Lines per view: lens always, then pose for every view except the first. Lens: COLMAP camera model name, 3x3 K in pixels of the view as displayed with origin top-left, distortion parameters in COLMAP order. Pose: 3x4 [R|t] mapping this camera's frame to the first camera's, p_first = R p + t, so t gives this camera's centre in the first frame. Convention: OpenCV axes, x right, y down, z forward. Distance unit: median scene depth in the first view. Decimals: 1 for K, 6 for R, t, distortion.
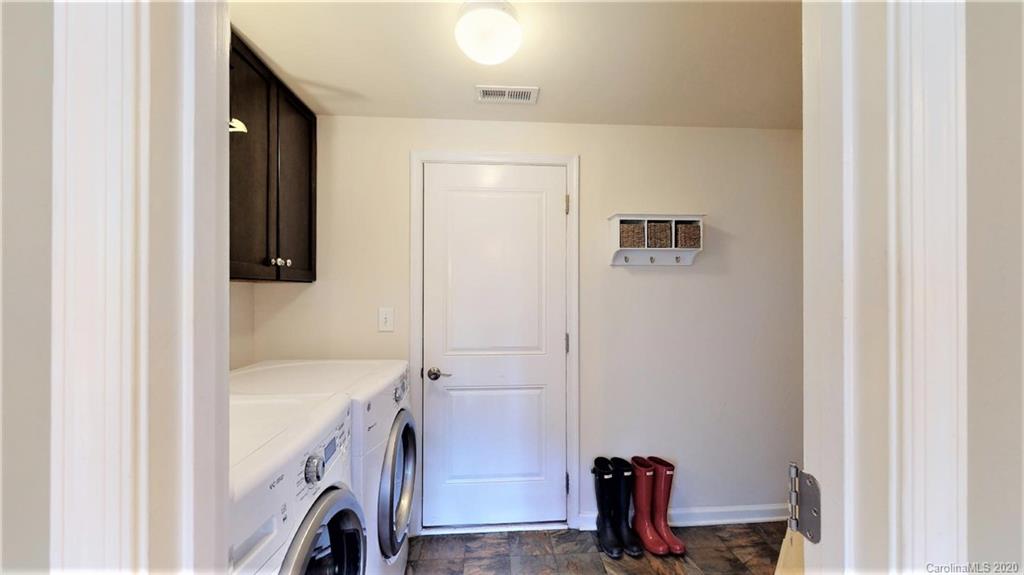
lens RADIAL K [[375.3, 0, 512.5], [0, 375.3, 288.5], [0, 0, 1]] dist [0.001487, -0.000480]
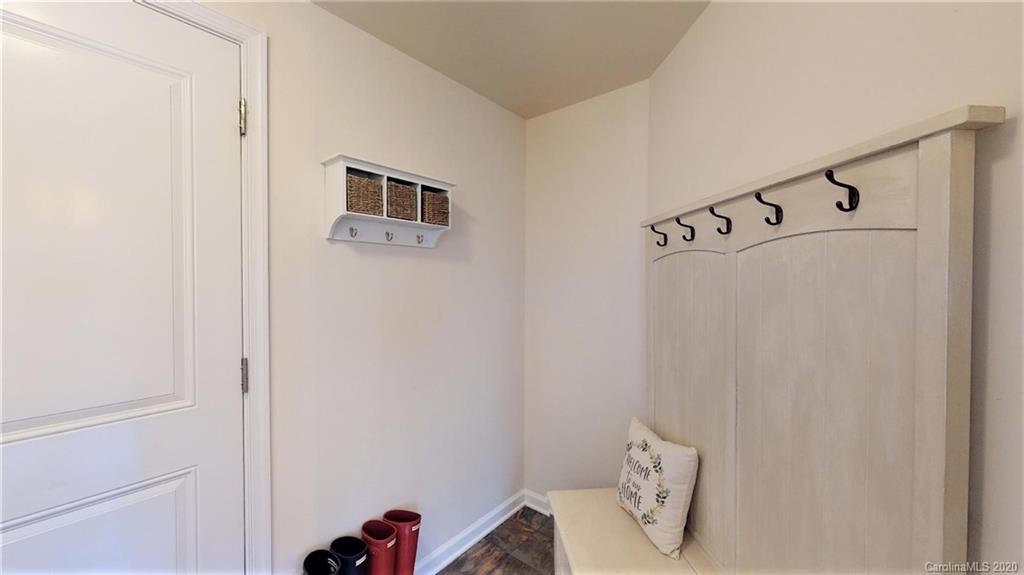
lens RADIAL K [[375.3, 0, 510.8], [0, 375.3, 290.3], [0, 0, 1]] dist [0.001487, -0.000480]
pose [[0.688761, -0.013737, 0.724858, 0.019065], [-0.012449, 0.999449, 0.030770, 0.000160], [-0.724882, -0.030217, 0.688210, 0.361106]]
